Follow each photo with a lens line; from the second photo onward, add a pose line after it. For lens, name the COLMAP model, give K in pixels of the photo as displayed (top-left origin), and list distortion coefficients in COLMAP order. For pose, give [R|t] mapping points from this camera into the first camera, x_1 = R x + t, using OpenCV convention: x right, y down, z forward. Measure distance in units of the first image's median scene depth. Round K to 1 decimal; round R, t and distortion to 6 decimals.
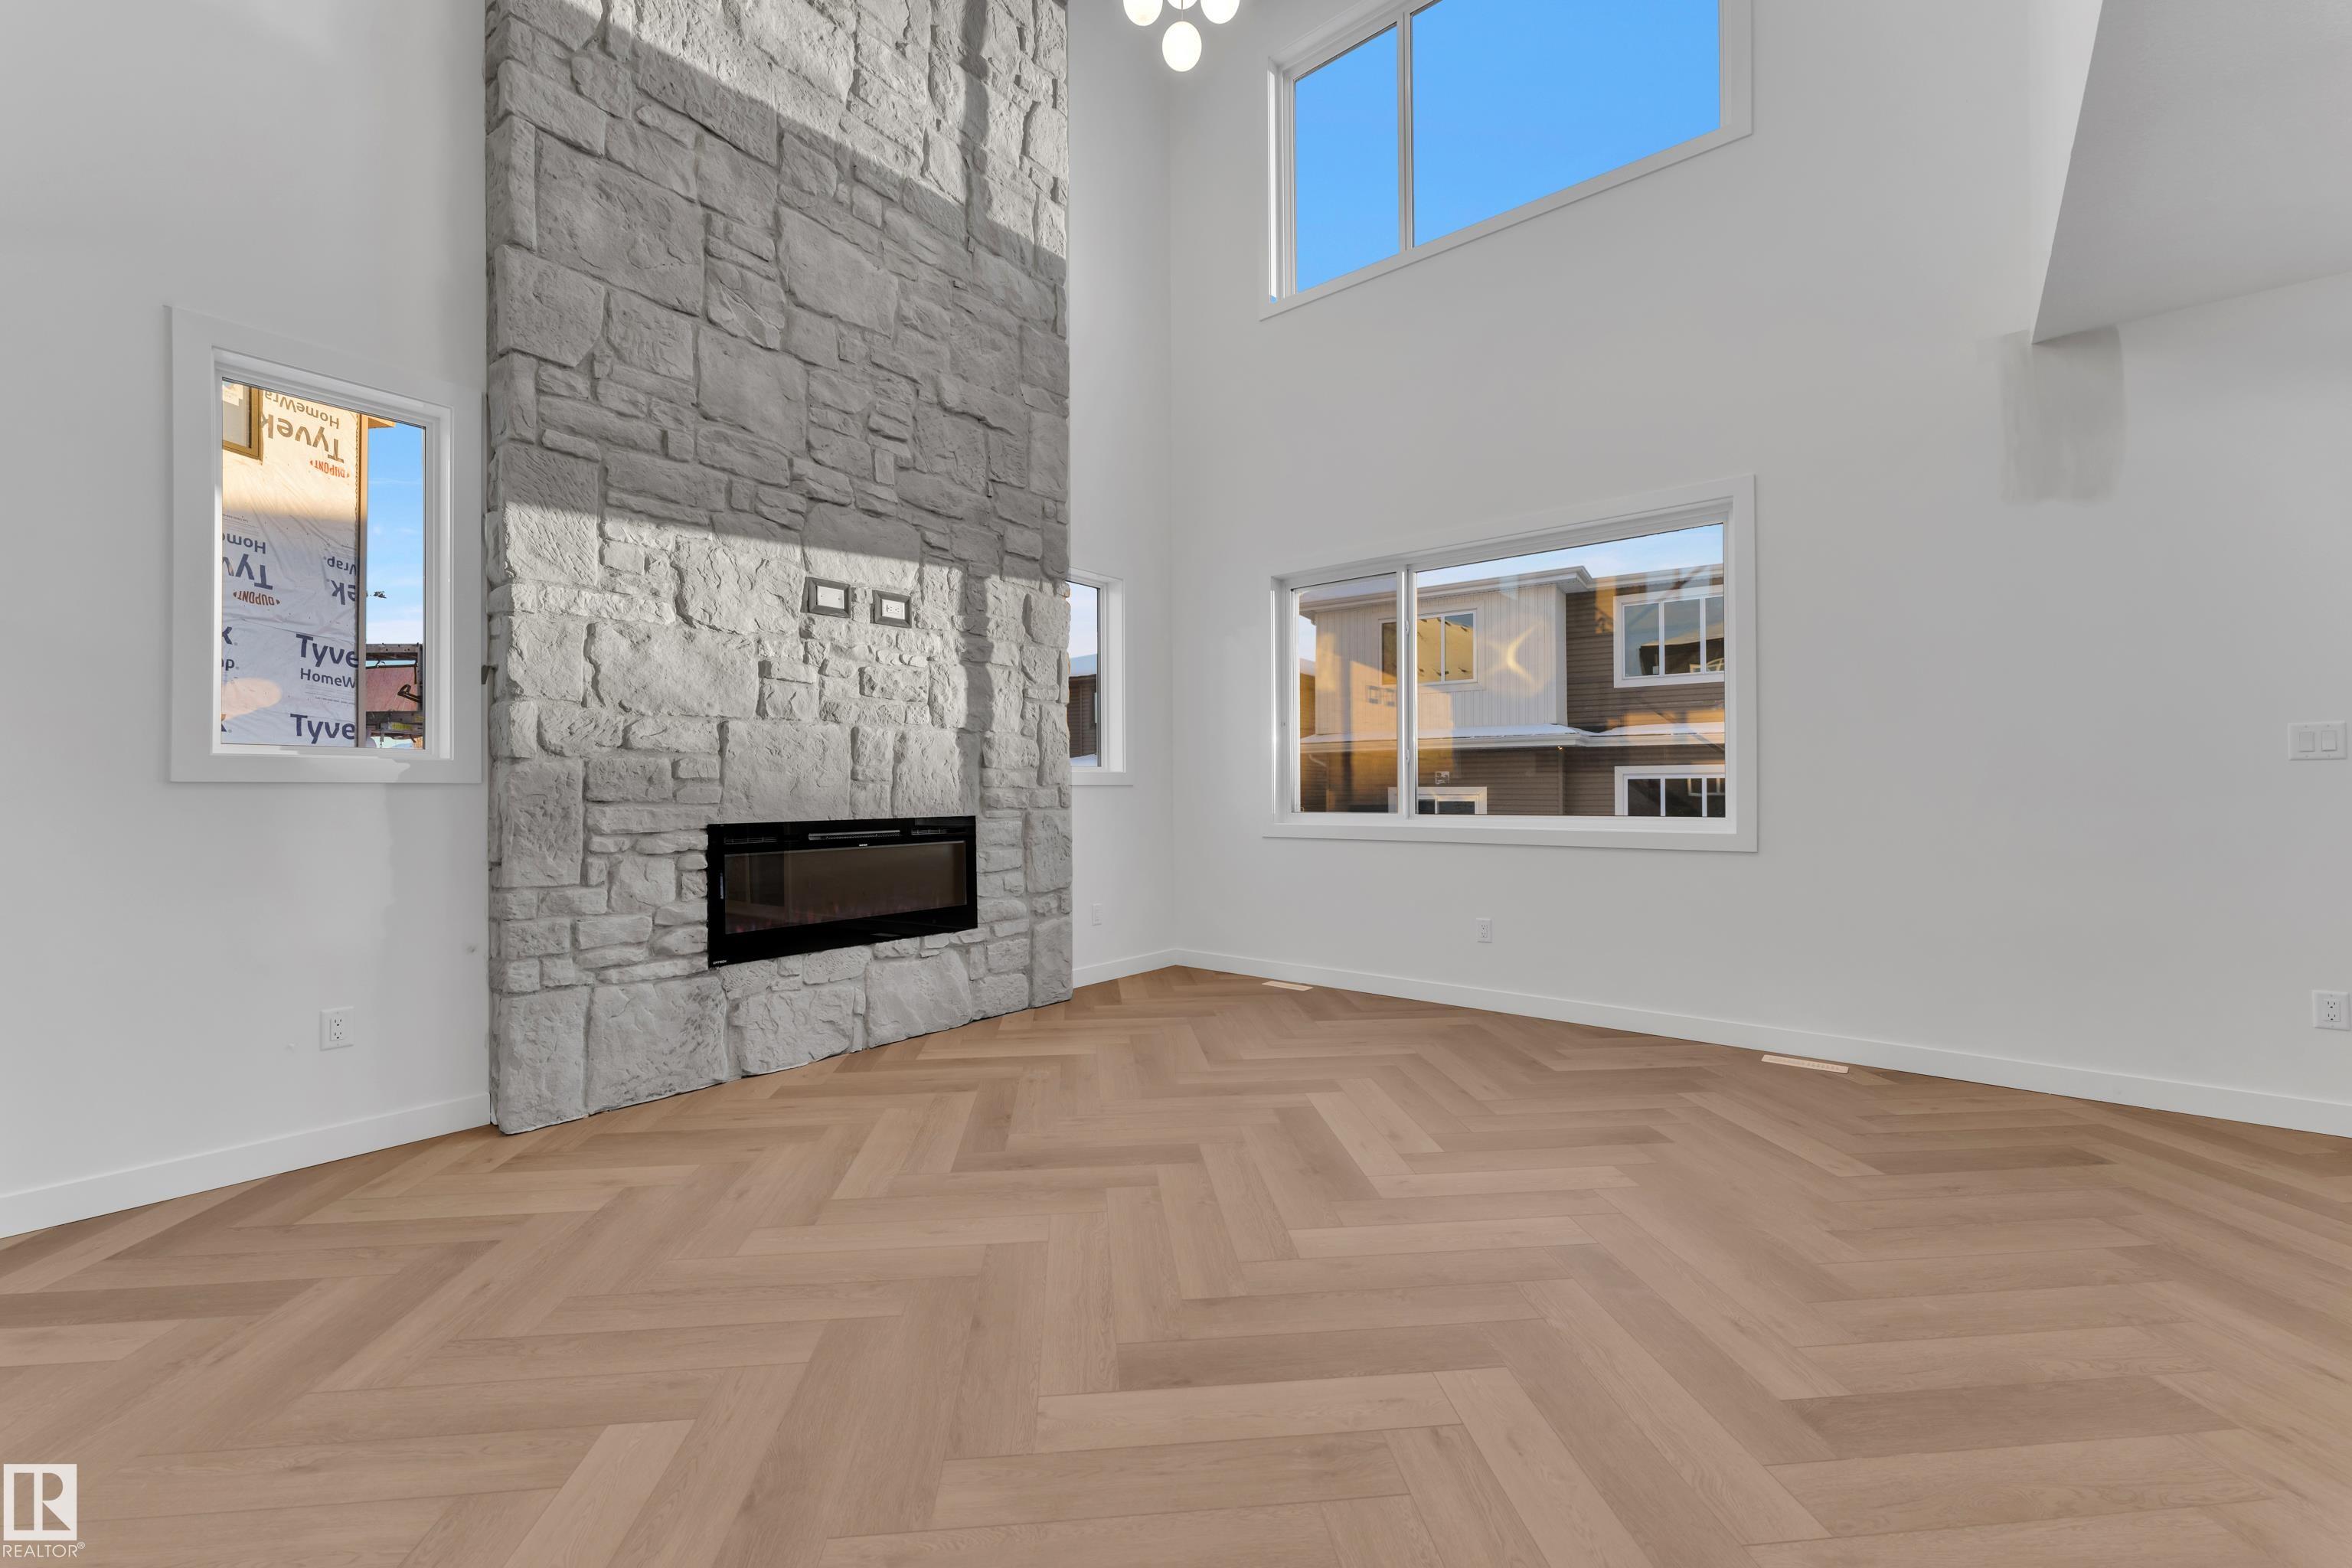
lens RADIAL K [[942.8, 0, 1175.3], [0, 942.8, 791.3], [0, 0, 1]] dist [0.001482, -0.000485]
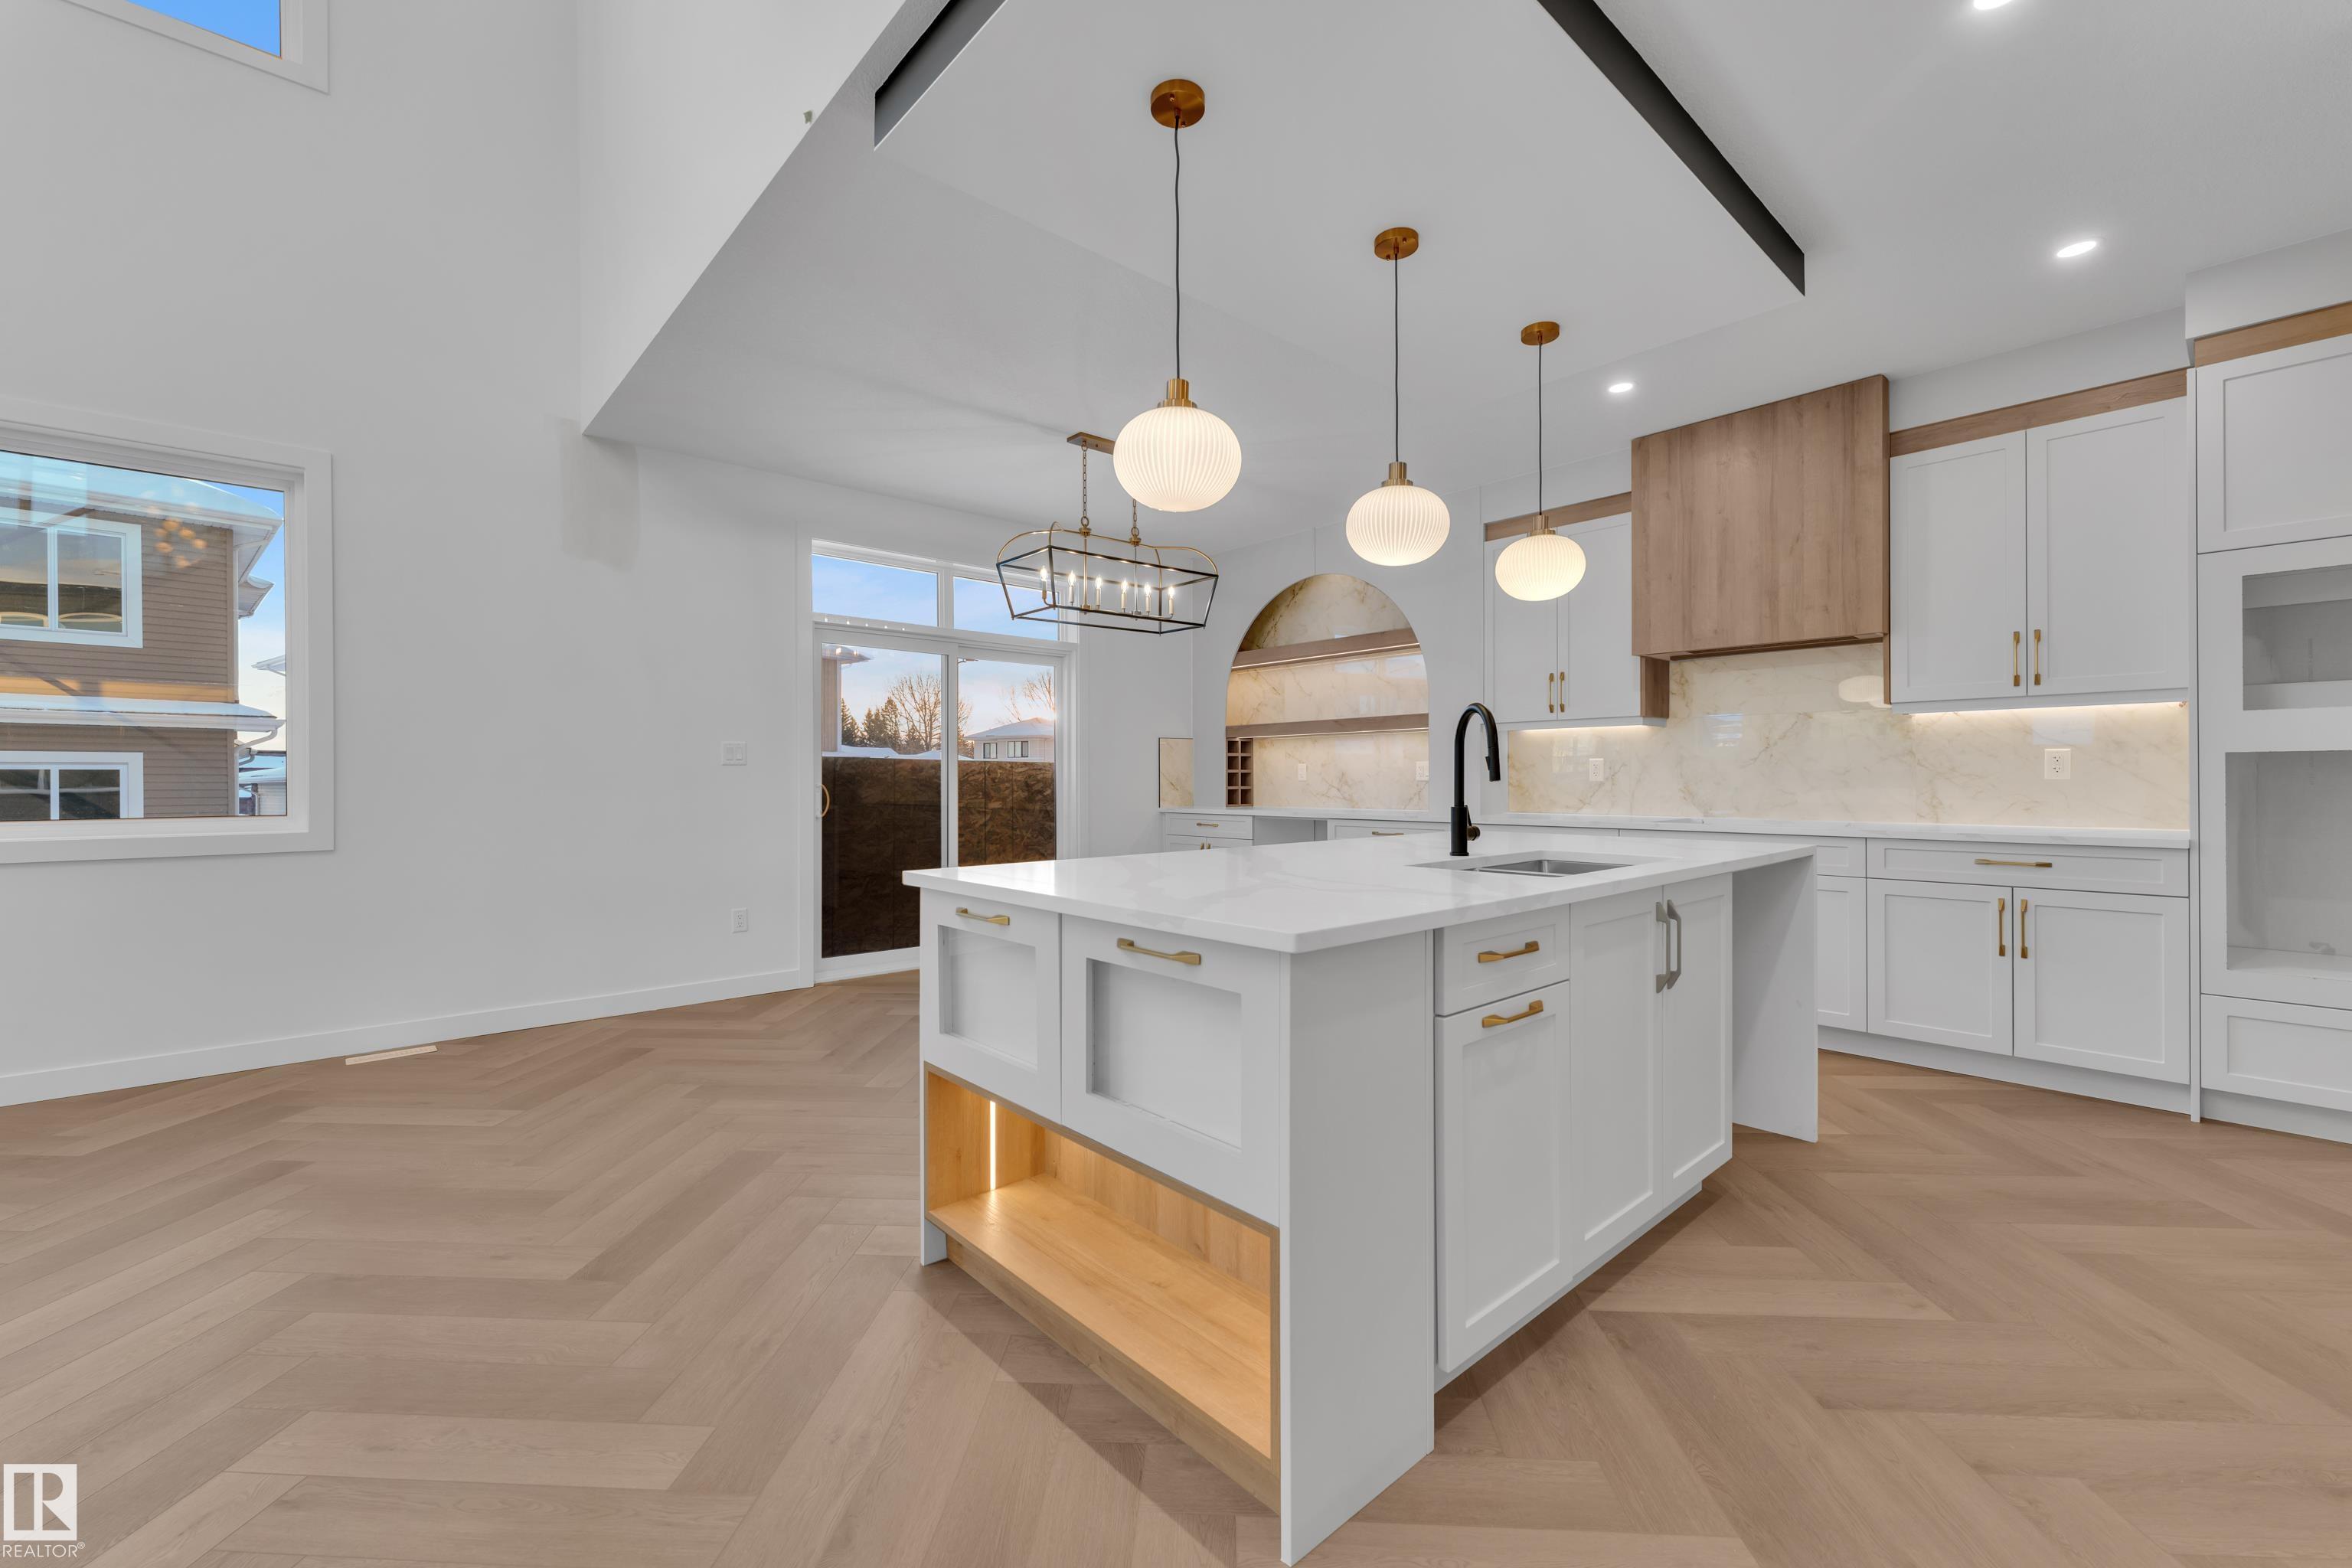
lens RADIAL K [[942.8, 0, 1175.0], [0, 942.8, 780.9], [0, 0, 1]] dist [0.001482, -0.000485]
pose [[0.156081, 0.002469, 0.987741, -0.207725], [0.001751, 0.999995, -0.002777, -0.000809], [-0.987743, 0.002163, 0.156076, 0.009080]]
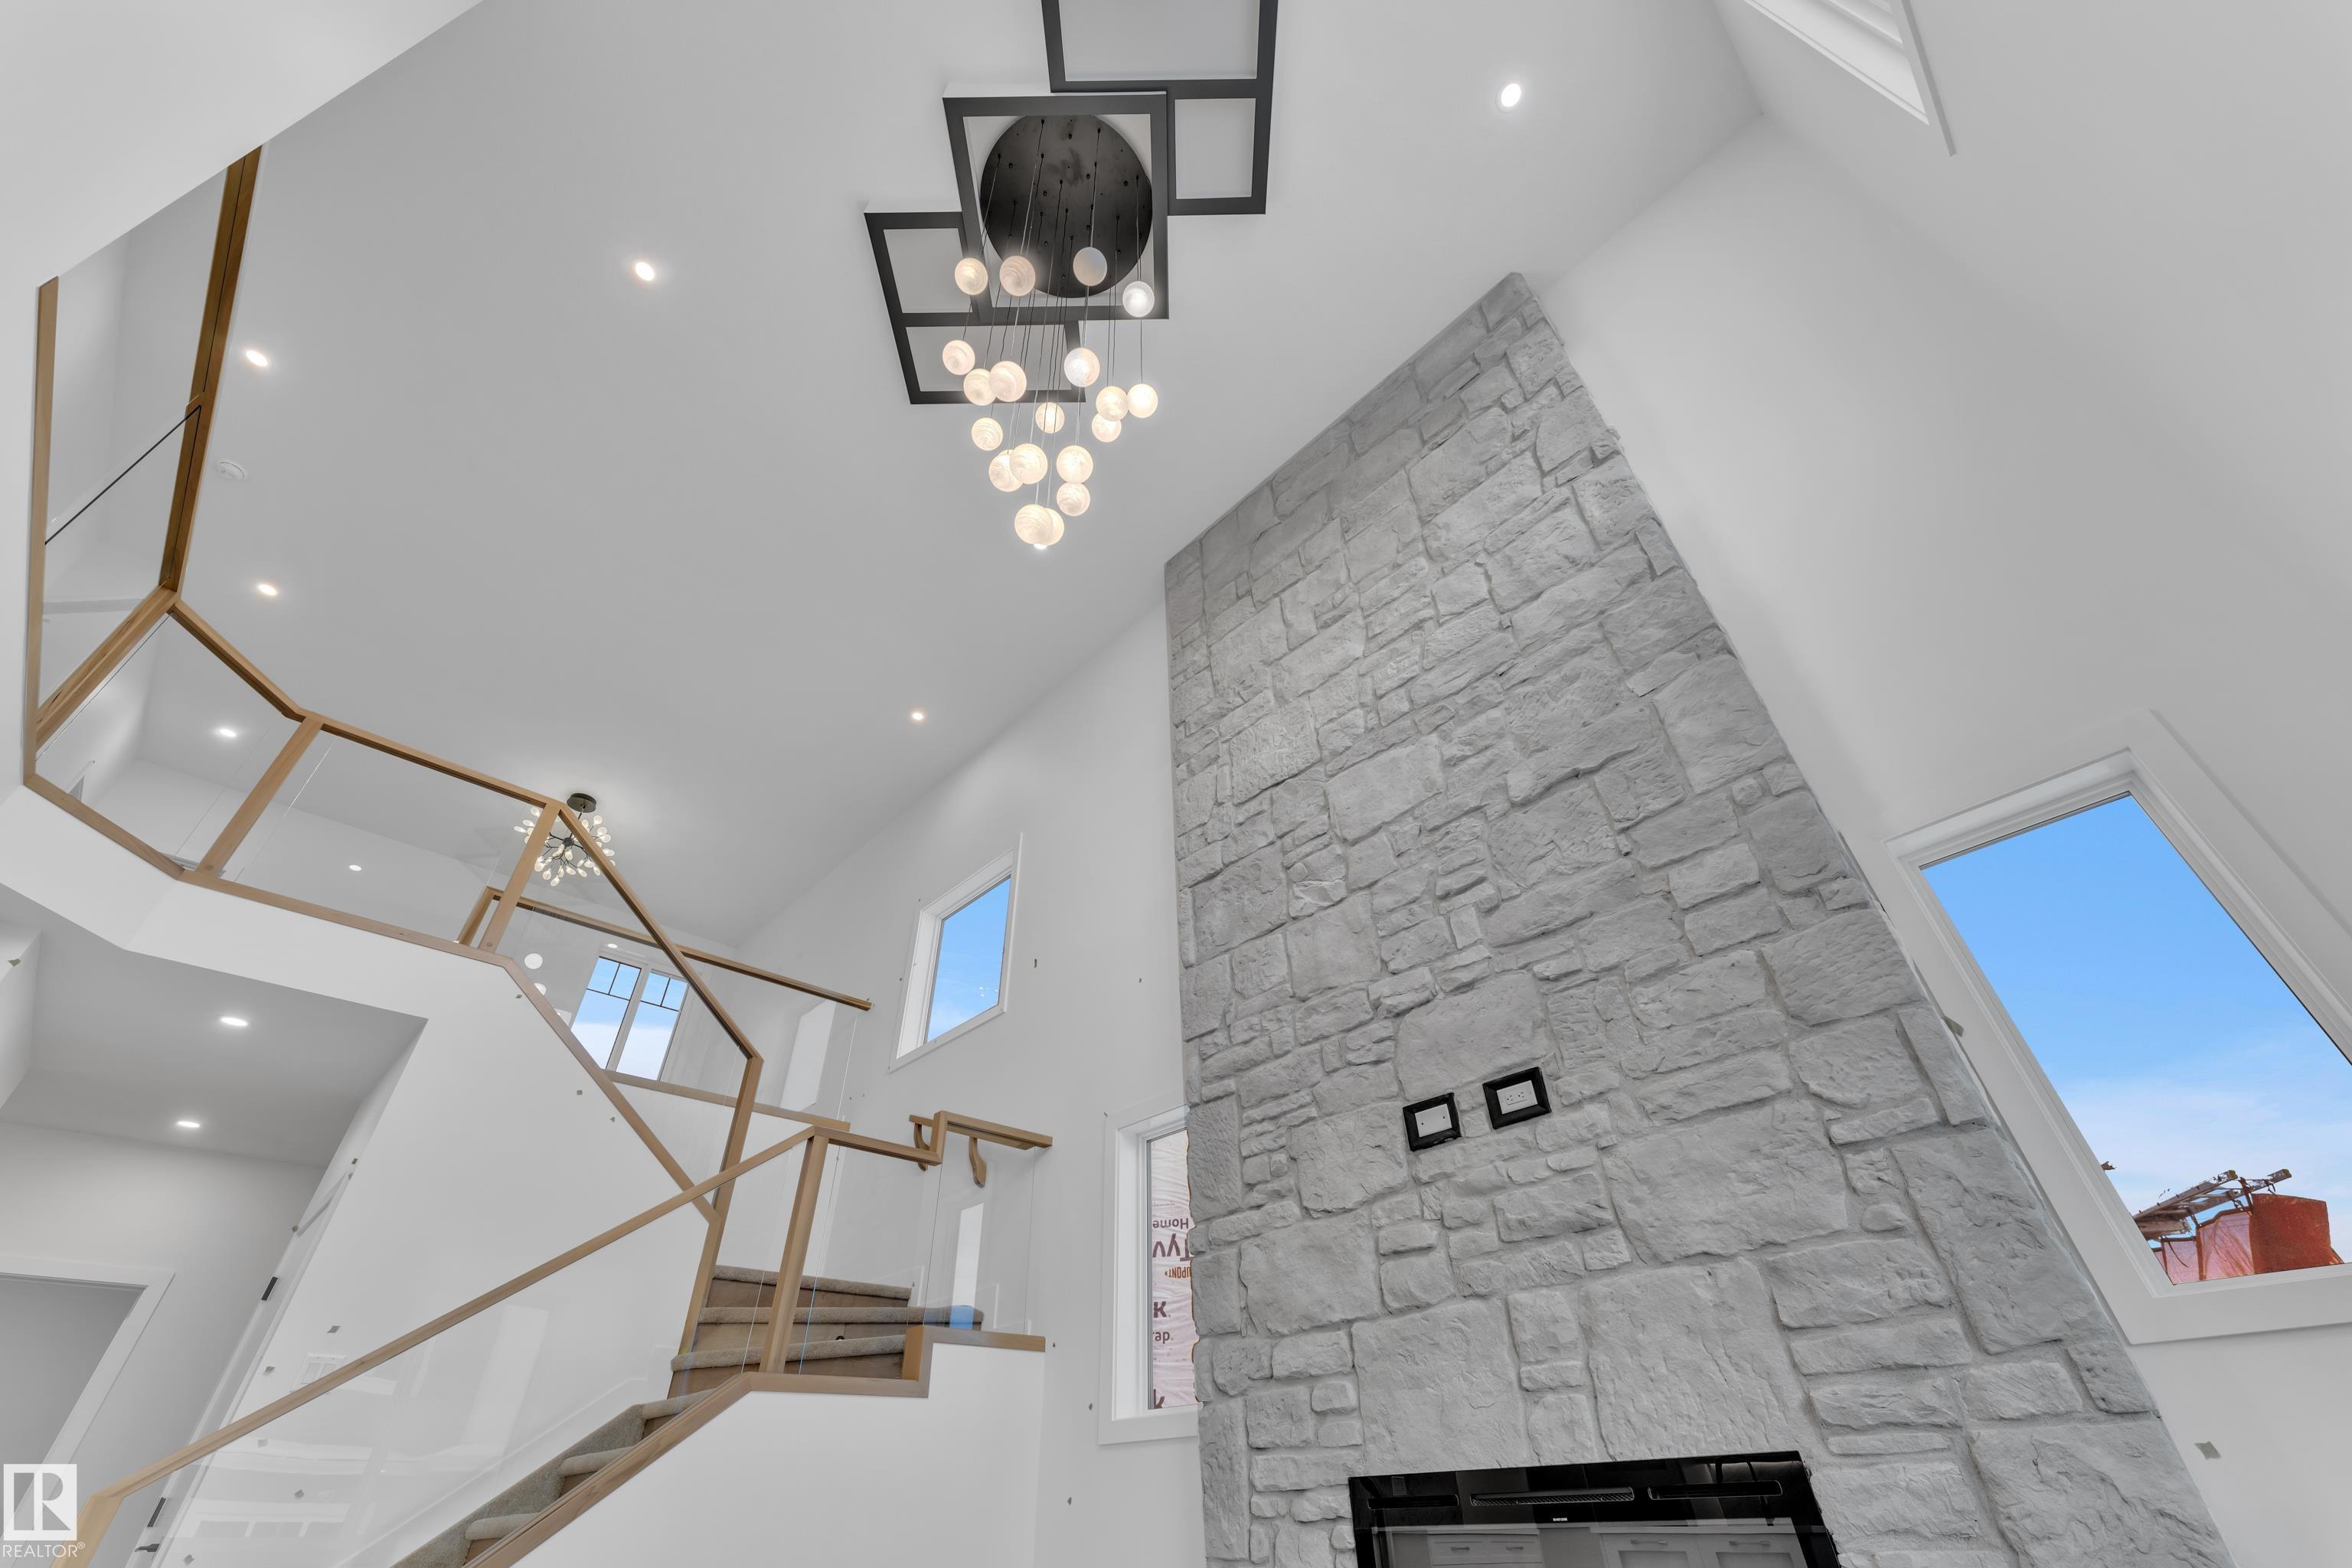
lens RADIAL K [[942.8, 0, 1173.6], [0, 942.8, 784.8], [0, 0, 1]] dist [0.001482, -0.000485]
pose [[-0.120213, -0.601136, -0.790053, 0.477569], [0.026622, 0.793586, -0.607875, 0.048153], [0.992391, -0.094107, -0.079396, 0.916691]]
